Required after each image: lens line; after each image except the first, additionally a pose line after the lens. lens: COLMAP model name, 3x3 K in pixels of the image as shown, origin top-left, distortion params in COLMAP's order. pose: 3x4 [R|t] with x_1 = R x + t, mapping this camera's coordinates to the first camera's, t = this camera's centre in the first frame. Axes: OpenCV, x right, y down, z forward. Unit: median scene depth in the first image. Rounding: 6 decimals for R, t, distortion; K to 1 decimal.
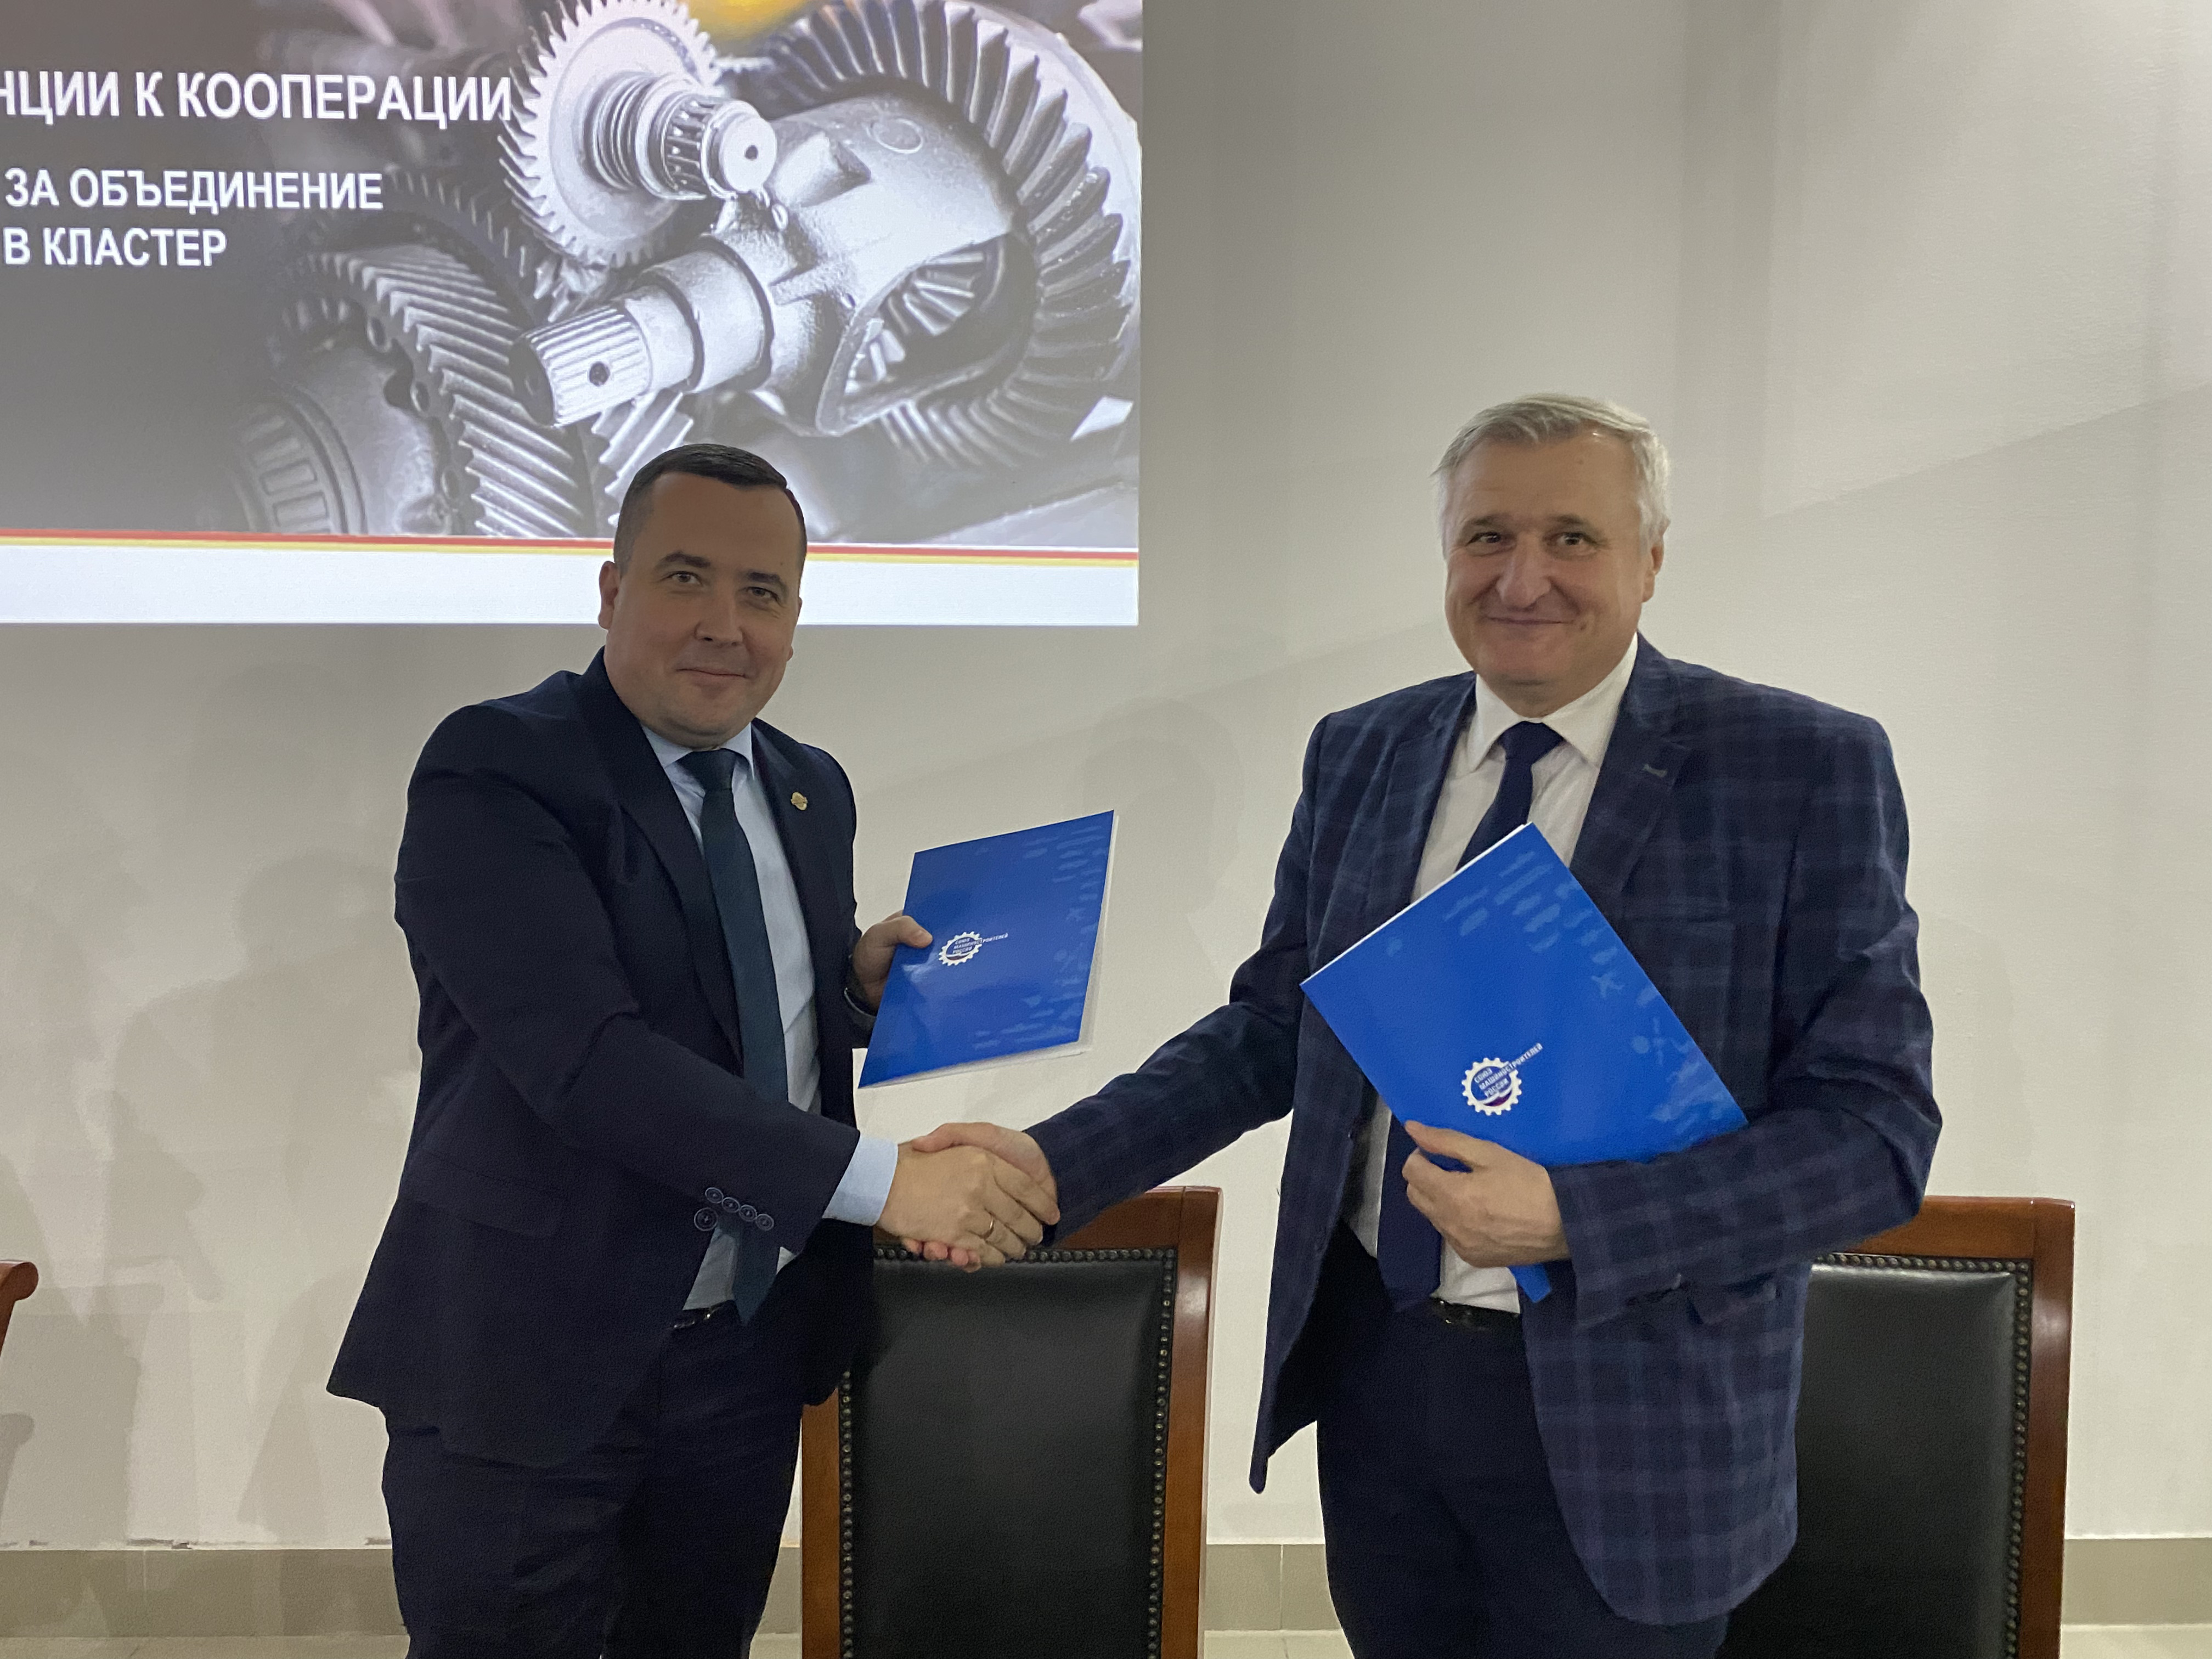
lens RADIAL K [[1866.5, 0, 1109.6], [0, 1866.5, 819.7], [0, 0, 1]] dist [0.006563, 0.026435]
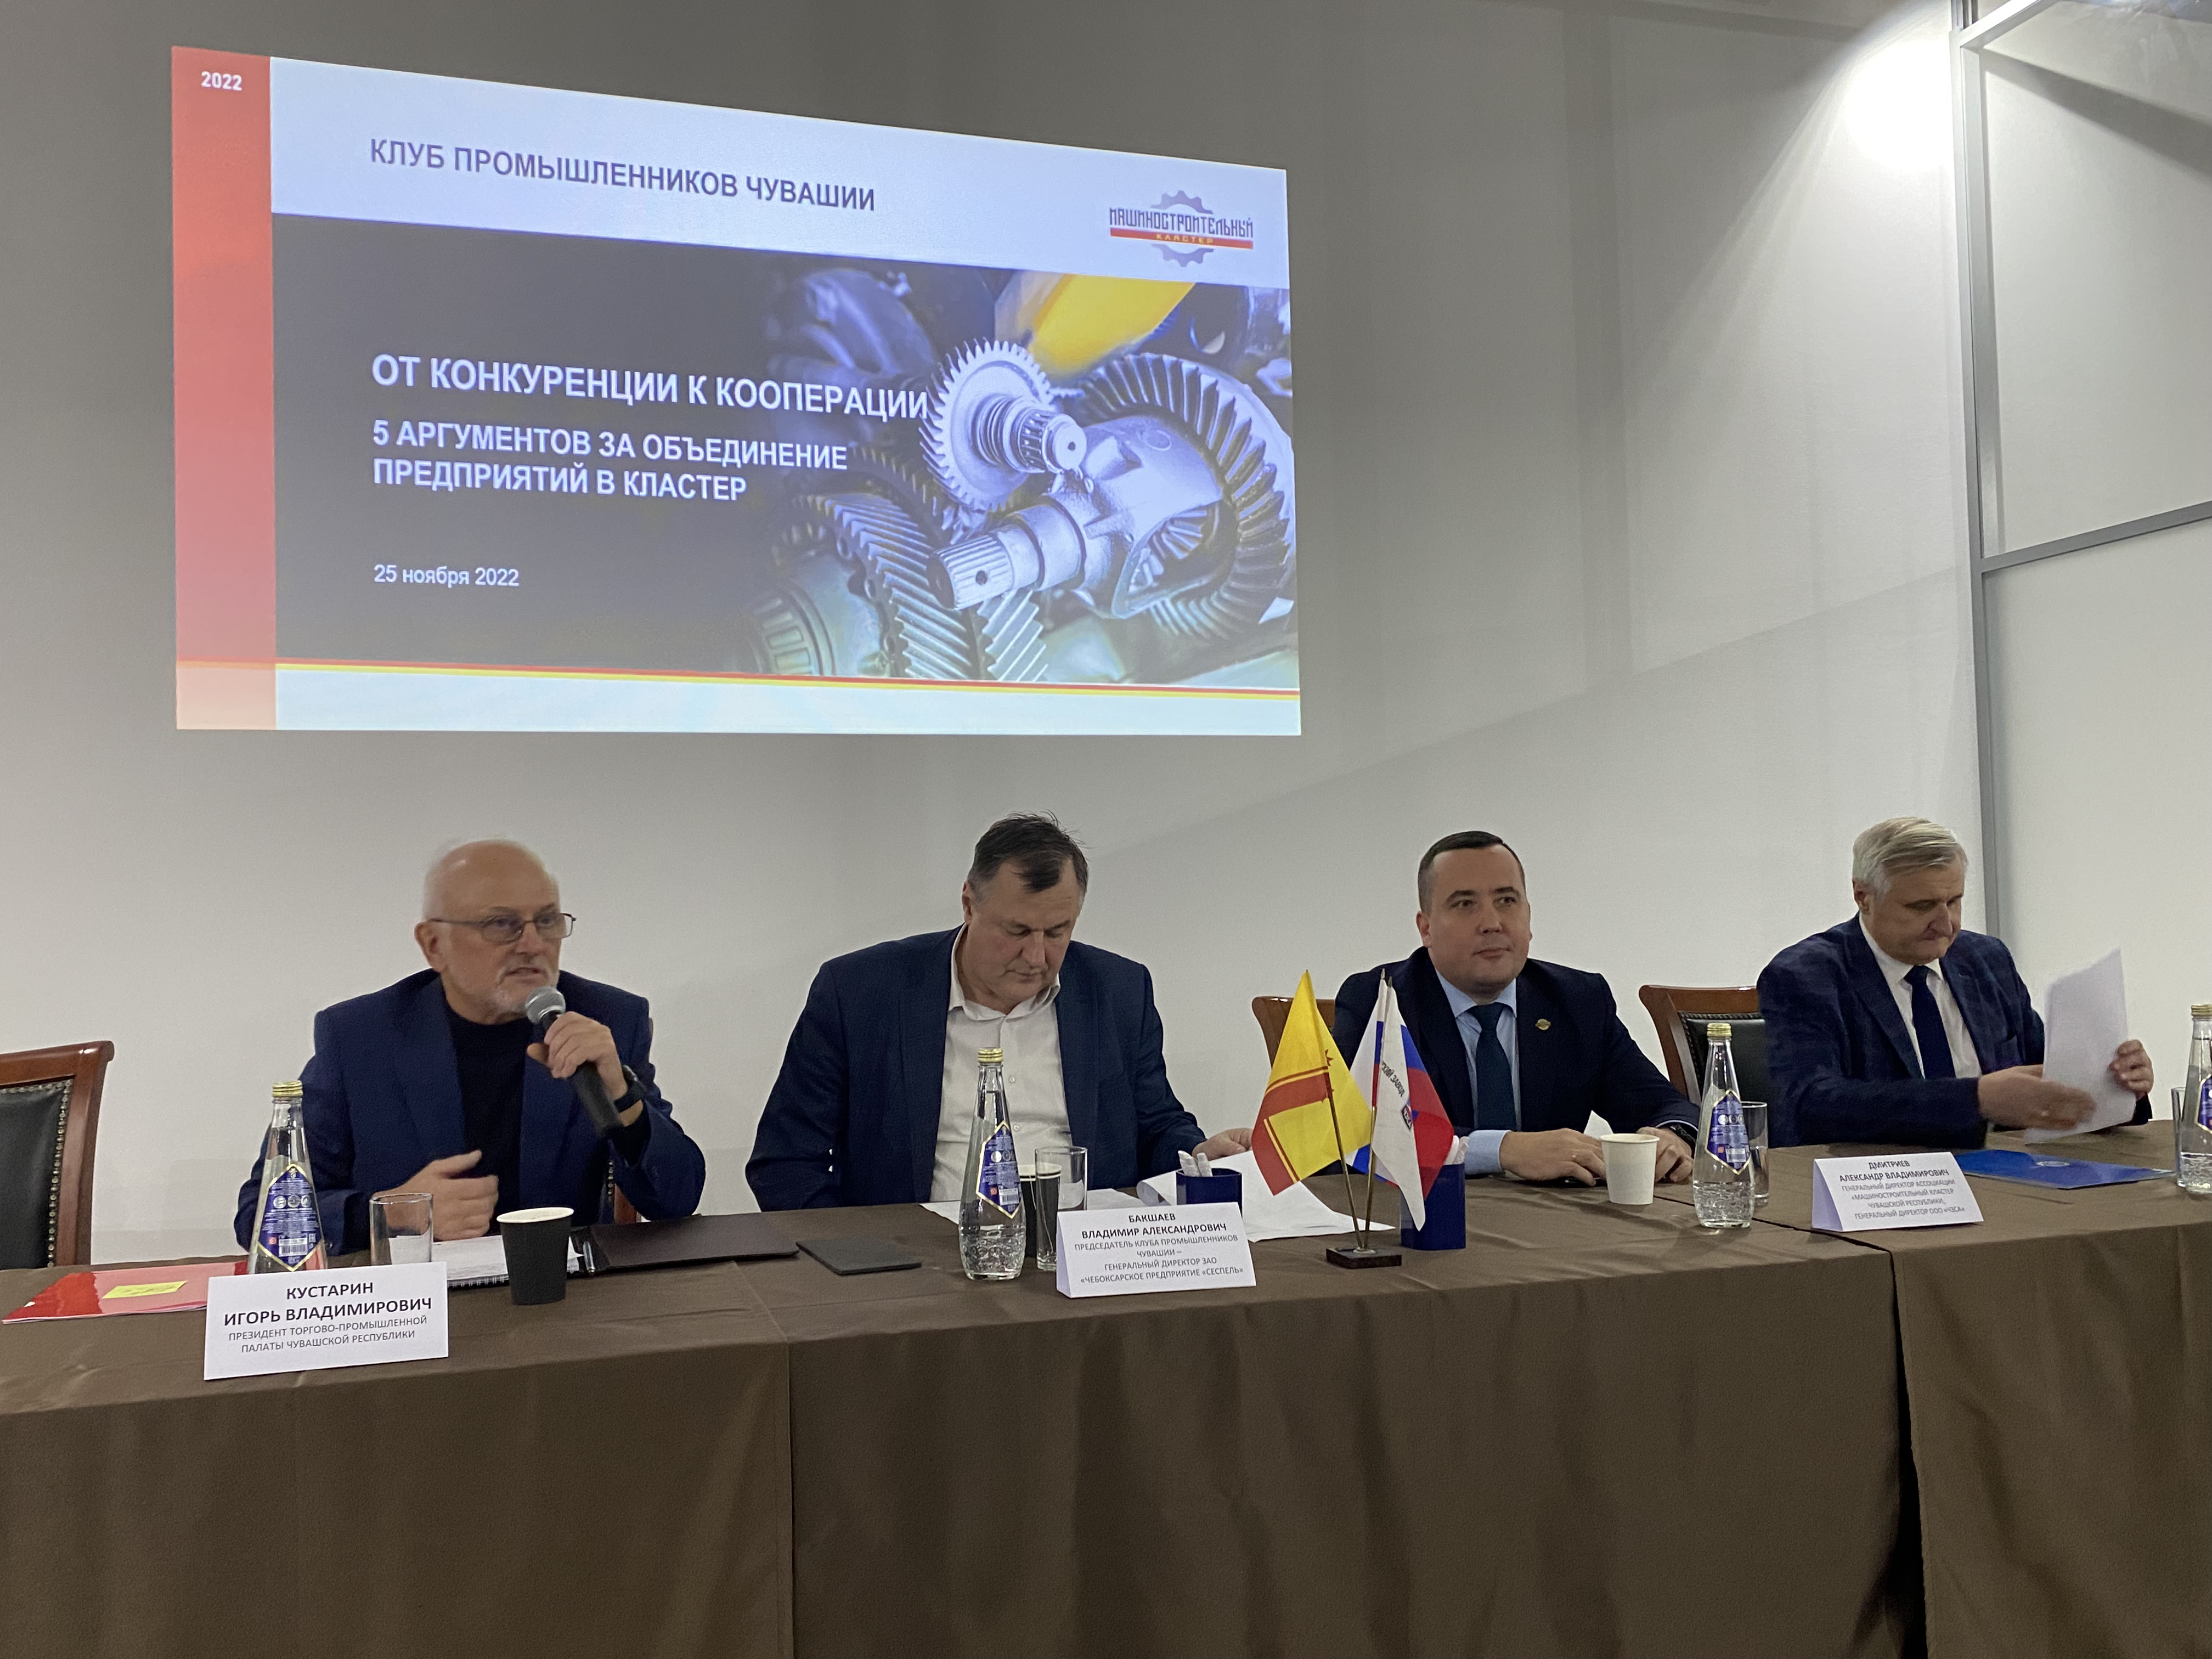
lens RADIAL K [[1866.5, 0, 1105.3], [0, 1866.5, 834.4], [0, 0, 1]] dist [0.006563, 0.026435]
pose [[0.980034, -0.012930, -0.198410, 0.137322], [0.009227, 0.999766, -0.019575, 0.011098], [0.198617, 0.017354, 0.979924, -0.513477]]
